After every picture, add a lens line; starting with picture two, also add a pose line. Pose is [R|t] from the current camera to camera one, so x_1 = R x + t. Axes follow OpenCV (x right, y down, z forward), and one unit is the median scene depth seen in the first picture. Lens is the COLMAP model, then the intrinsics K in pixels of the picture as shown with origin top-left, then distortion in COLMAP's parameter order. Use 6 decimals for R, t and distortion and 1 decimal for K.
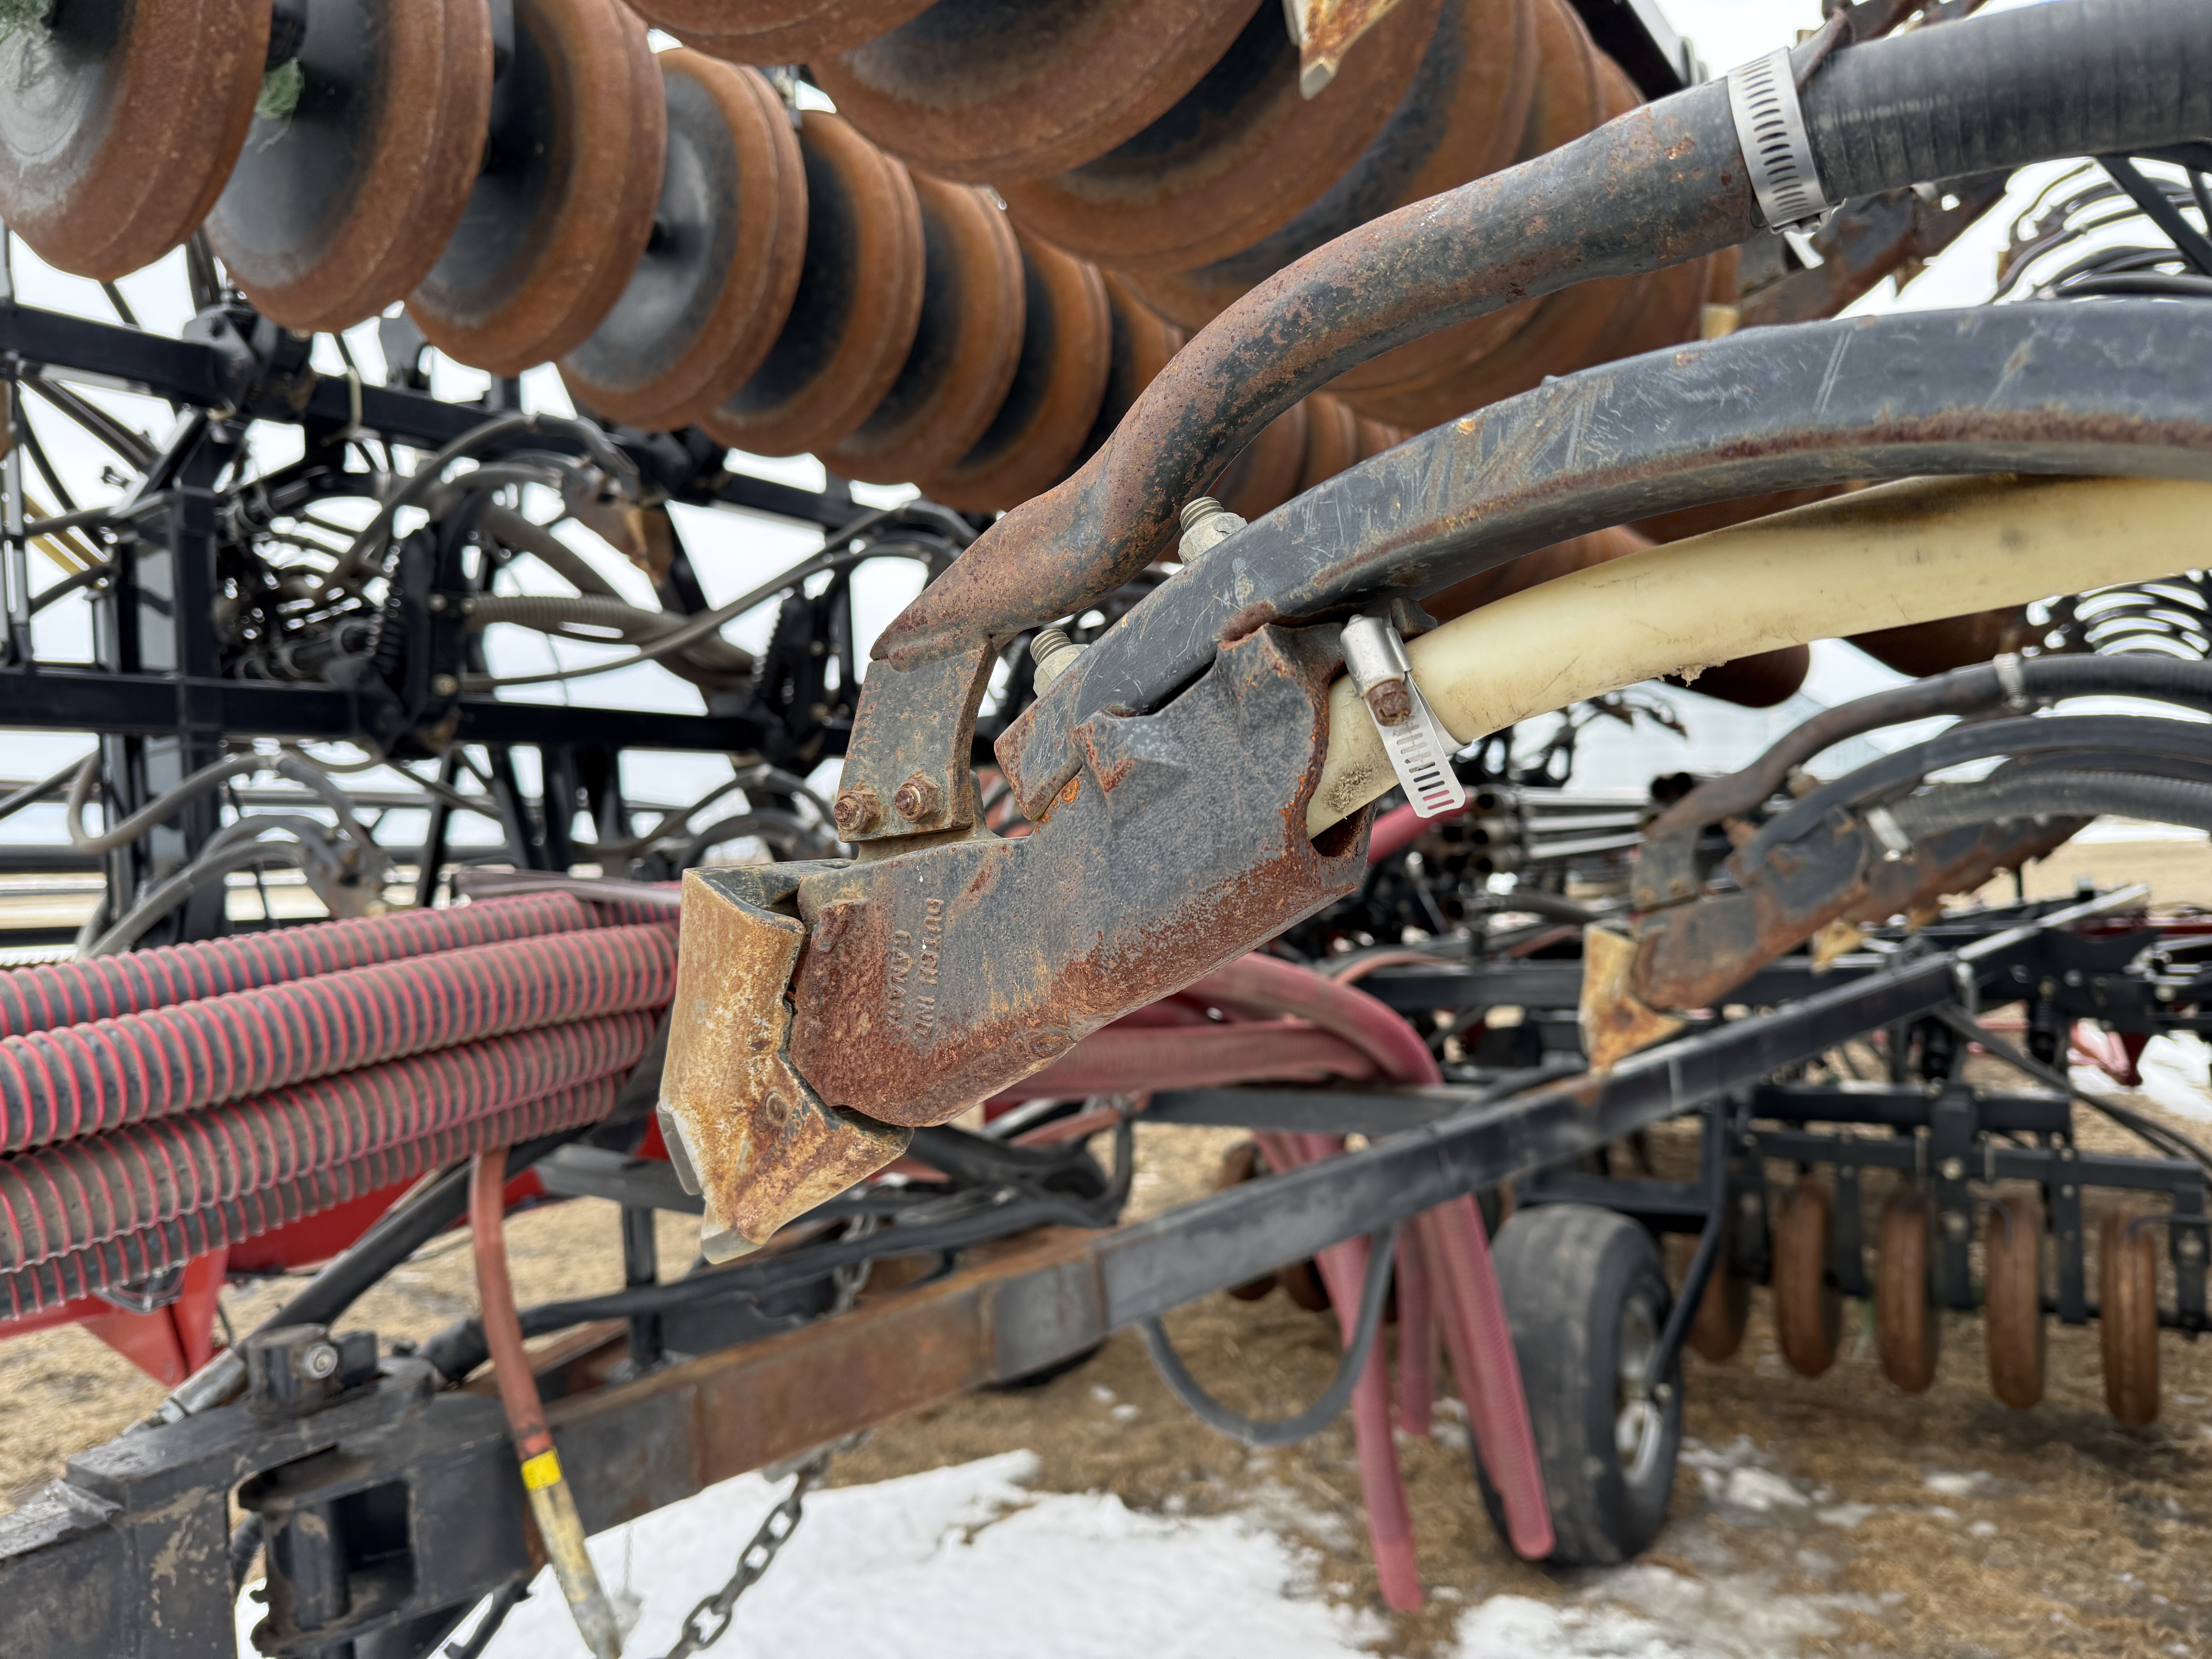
lens RADIAL K [[1586.6, 0, 1107.2], [0, 1586.6, 819.9], [0, 0, 1]] dist [-0.001362, -0.004912]
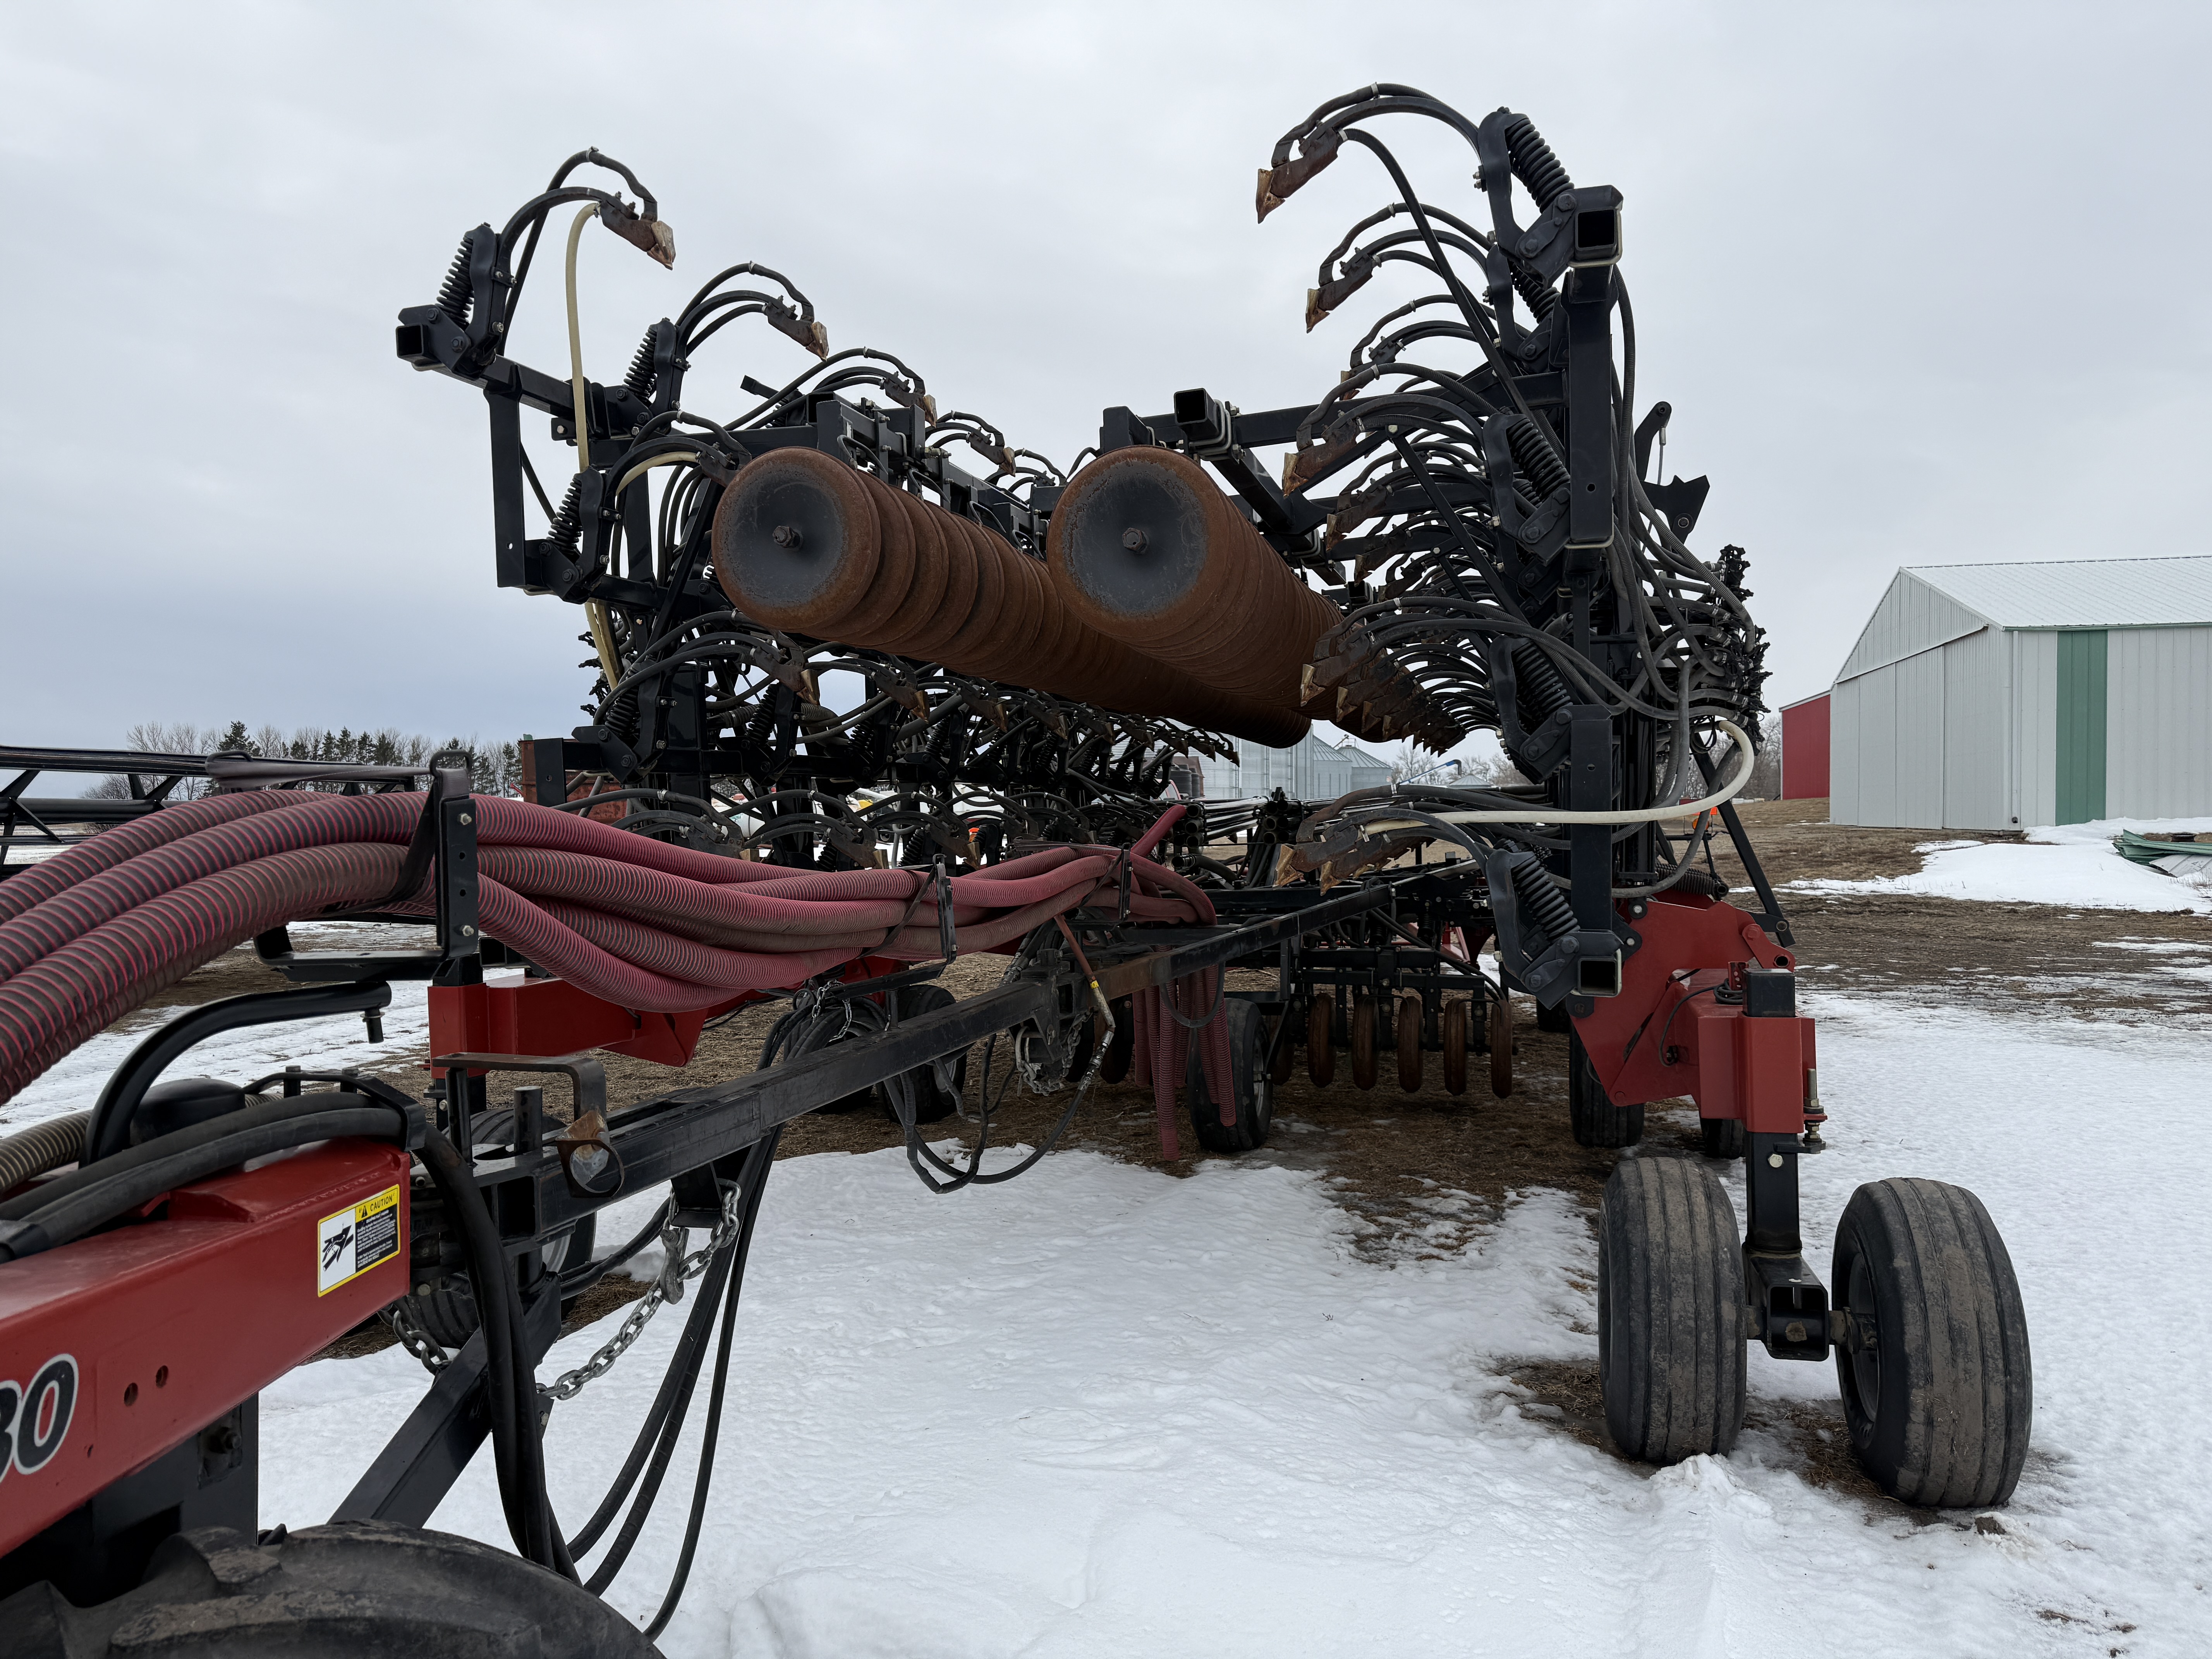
lens RADIAL K [[1528.7, 0, 1106.0], [0, 1528.7, 829.5], [0, 0, 1]] dist [0.139421, -0.215969]
pose [[0.949963, 0.019667, 0.311742, -0.556933], [-0.027841, 0.999375, 0.021791, -0.030877], [-0.311119, -0.029380, 0.949917, -0.992212]]
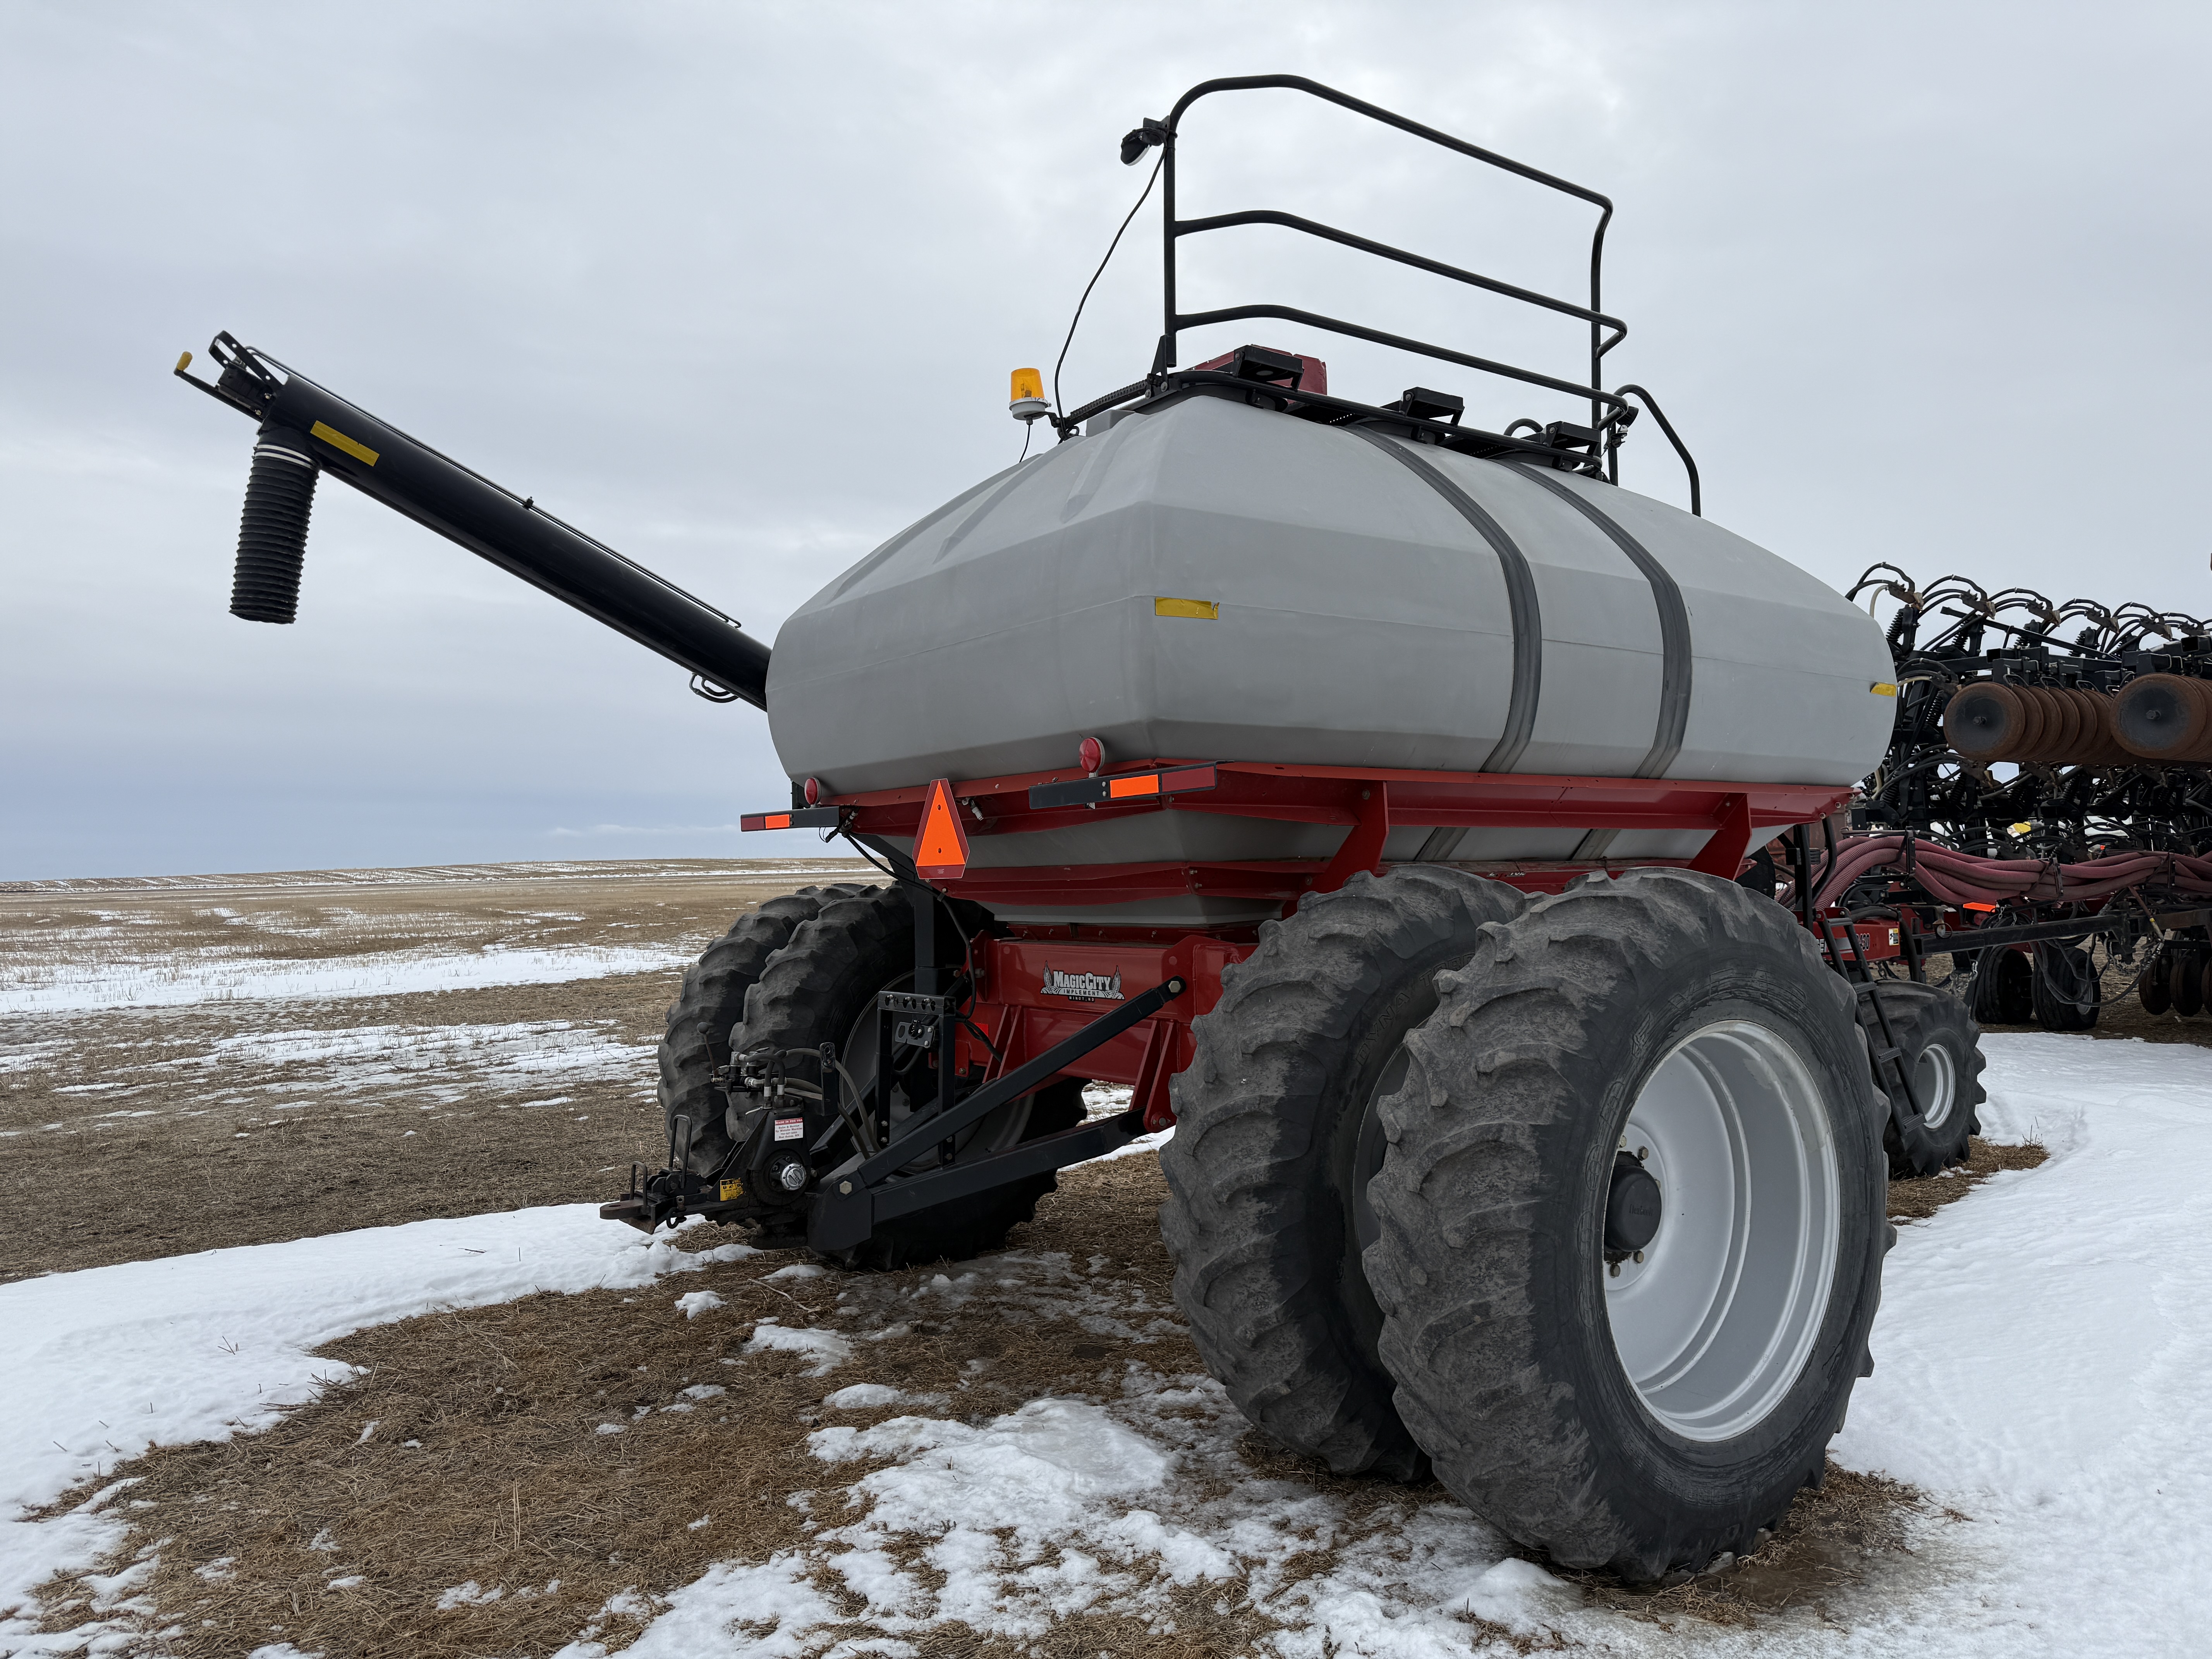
lens RADIAL K [[1543.2, 0, 1092.8], [0, 1543.2, 833.7], [0, 0, 1]] dist [0.094352, -0.121462]
pose [[0.931538, -0.000762, -0.363642, -0.898674], [0.006187, 0.999886, 0.013754, -0.069716], [0.363590, -0.015062, 0.931437, -3.093623]]
